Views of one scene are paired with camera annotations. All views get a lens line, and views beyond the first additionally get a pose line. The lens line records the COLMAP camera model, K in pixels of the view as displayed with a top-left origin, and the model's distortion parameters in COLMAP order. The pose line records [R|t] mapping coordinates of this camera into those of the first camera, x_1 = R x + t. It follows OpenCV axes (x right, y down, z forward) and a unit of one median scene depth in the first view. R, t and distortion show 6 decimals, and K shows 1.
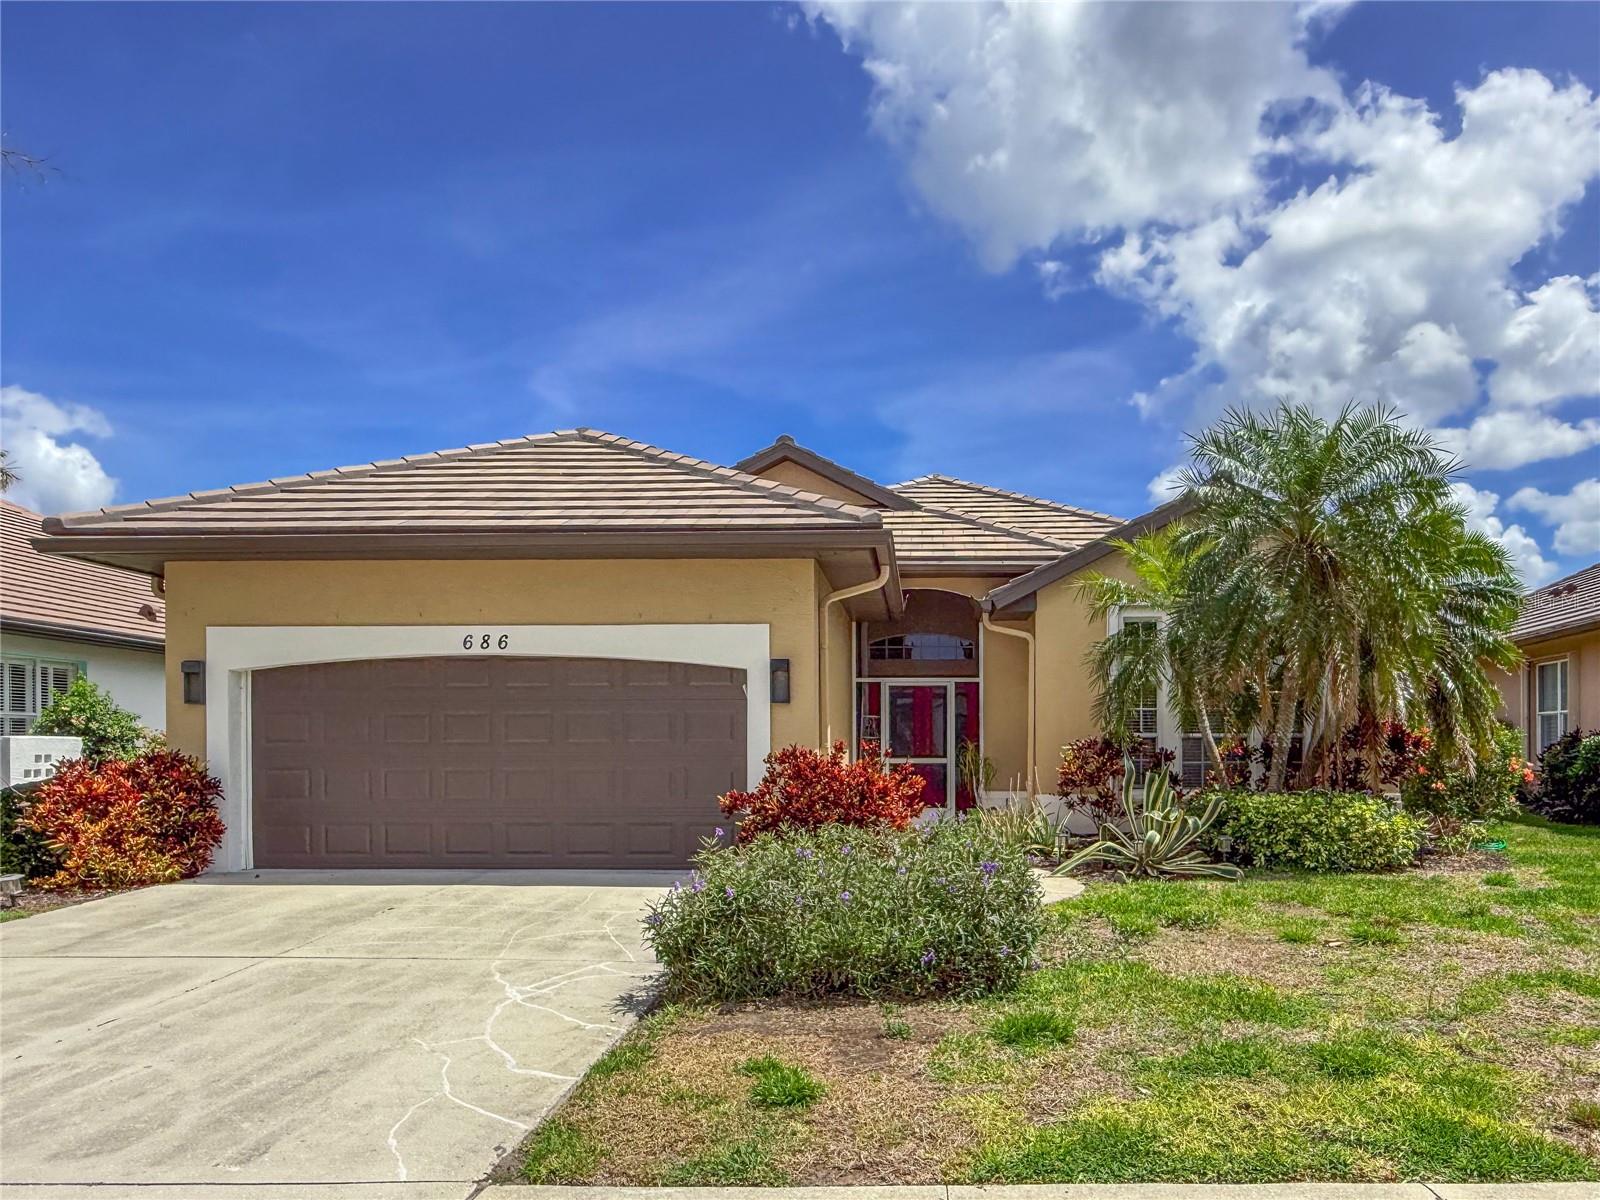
lens RADIAL K [[1144.3, 0, 887.1], [0, 1144.3, 736.8], [0, 0, 1]] dist [0.000657, 0.014831]
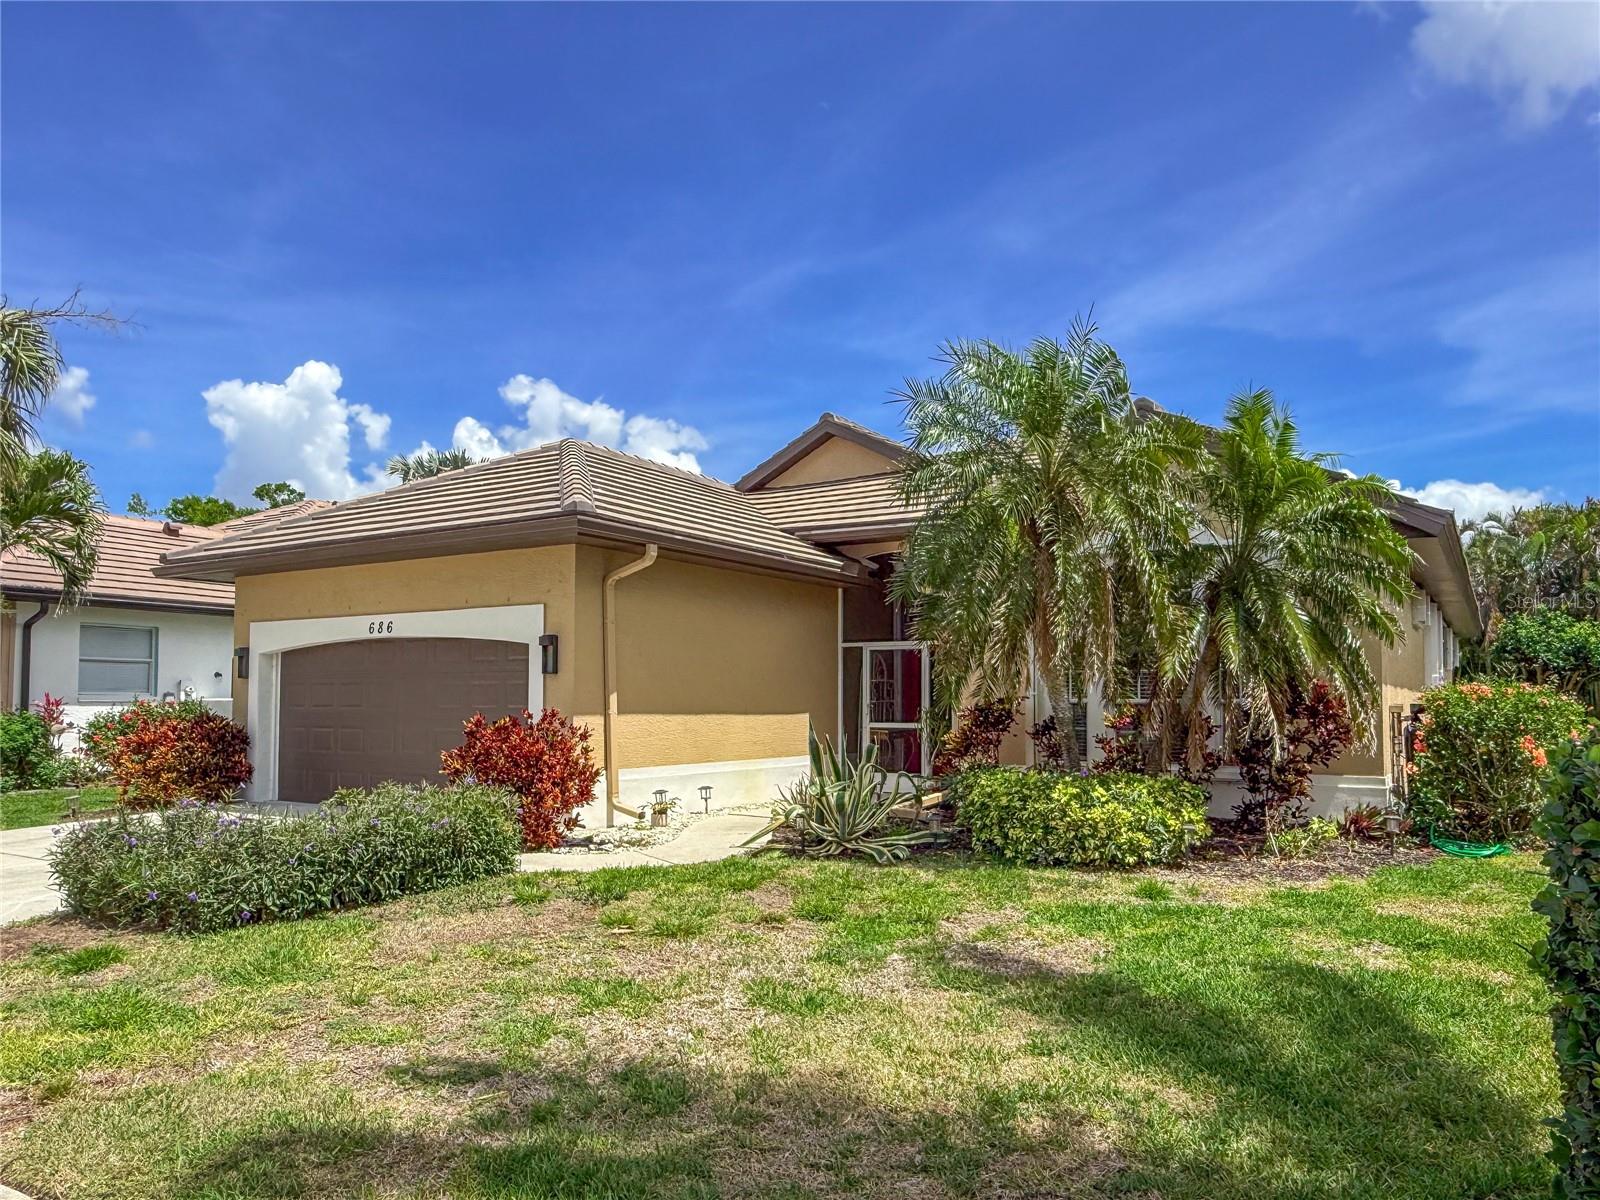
lens RADIAL K [[1144.3, 0, 800.9], [0, 1144.3, 615.3], [0, 0, 1]] dist [0.000657, 0.014831]
pose [[0.859531, -0.035693, -0.509835, 0.561673], [0.001161, 0.997692, -0.067889, -0.008366], [0.511082, 0.057761, 0.857589, 0.127773]]
